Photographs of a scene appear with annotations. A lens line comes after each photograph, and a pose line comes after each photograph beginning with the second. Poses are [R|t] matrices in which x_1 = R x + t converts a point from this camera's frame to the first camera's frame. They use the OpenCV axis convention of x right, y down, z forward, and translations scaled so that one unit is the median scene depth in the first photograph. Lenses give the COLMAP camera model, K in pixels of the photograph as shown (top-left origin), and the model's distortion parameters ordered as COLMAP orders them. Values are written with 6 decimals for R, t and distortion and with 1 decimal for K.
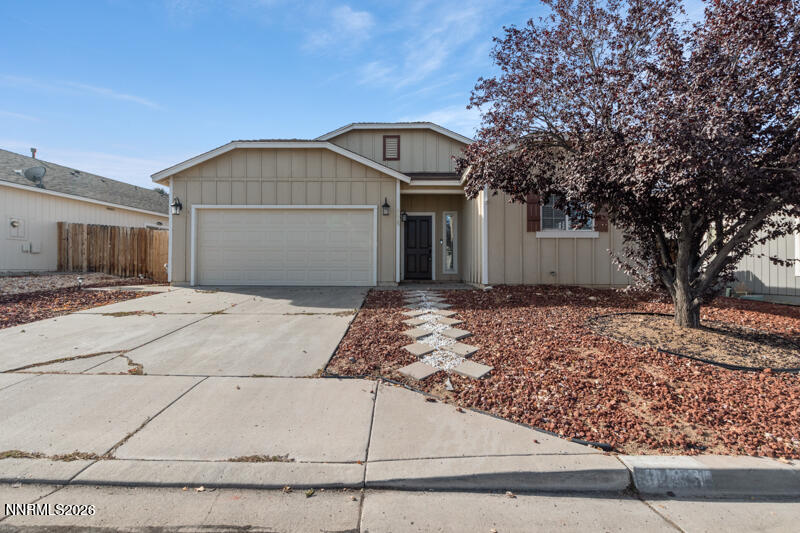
lens RADIAL K [[348.1, 0, 400.0], [0, 348.1, 266.5], [0, 0, 1]] dist [0.000621, 0.000278]
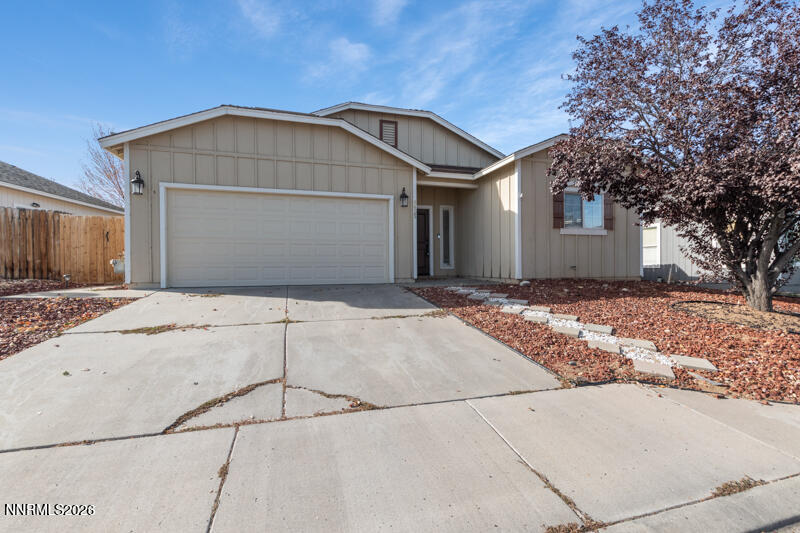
lens RADIAL K [[356.0, 0, 400.9], [0, 356.0, 267.4], [0, 0, 1]] dist [0.002176, 0.000192]
pose [[0.953826, -0.009408, 0.300211, -0.330608], [0.004374, 0.999838, 0.017439, -0.002090], [-0.300327, -0.015321, 0.953713, 0.094368]]
